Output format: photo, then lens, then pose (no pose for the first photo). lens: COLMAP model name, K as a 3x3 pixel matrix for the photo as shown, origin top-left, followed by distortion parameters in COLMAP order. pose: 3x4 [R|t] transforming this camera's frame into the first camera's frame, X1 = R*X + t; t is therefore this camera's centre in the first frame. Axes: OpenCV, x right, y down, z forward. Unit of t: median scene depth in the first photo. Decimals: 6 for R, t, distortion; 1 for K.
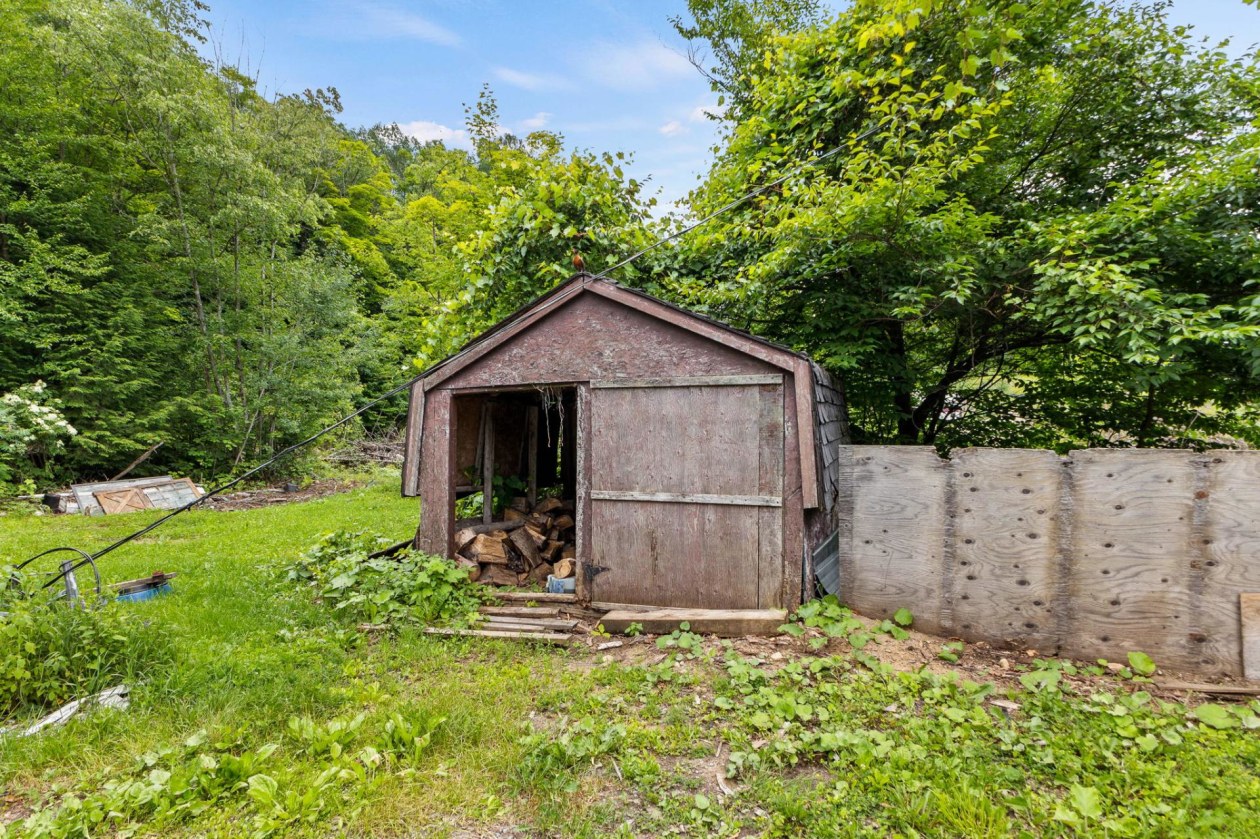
lens RADIAL K [[582.5, 0, 630.3], [0, 582.5, 408.7], [0, 0, 1]] dist [0.000260, -0.004779]
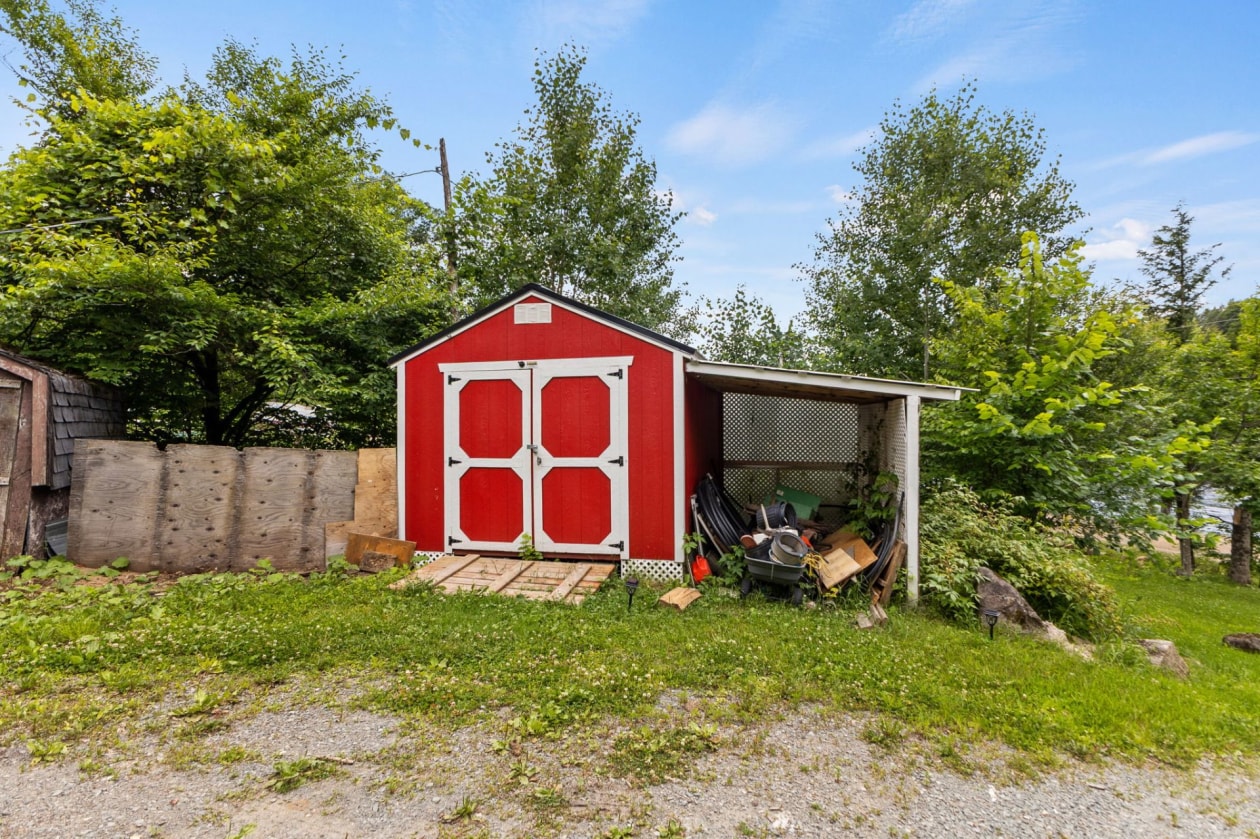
lens RADIAL K [[582.5, 0, 630.3], [0, 582.5, 408.7], [0, 0, 1]] dist [0.000260, -0.004779]
pose [[0.591120, 0.093428, 0.801154, 0.036944], [-0.072437, 0.995404, -0.062634, -0.016361], [-0.803324, -0.021009, 0.595171, -0.846686]]
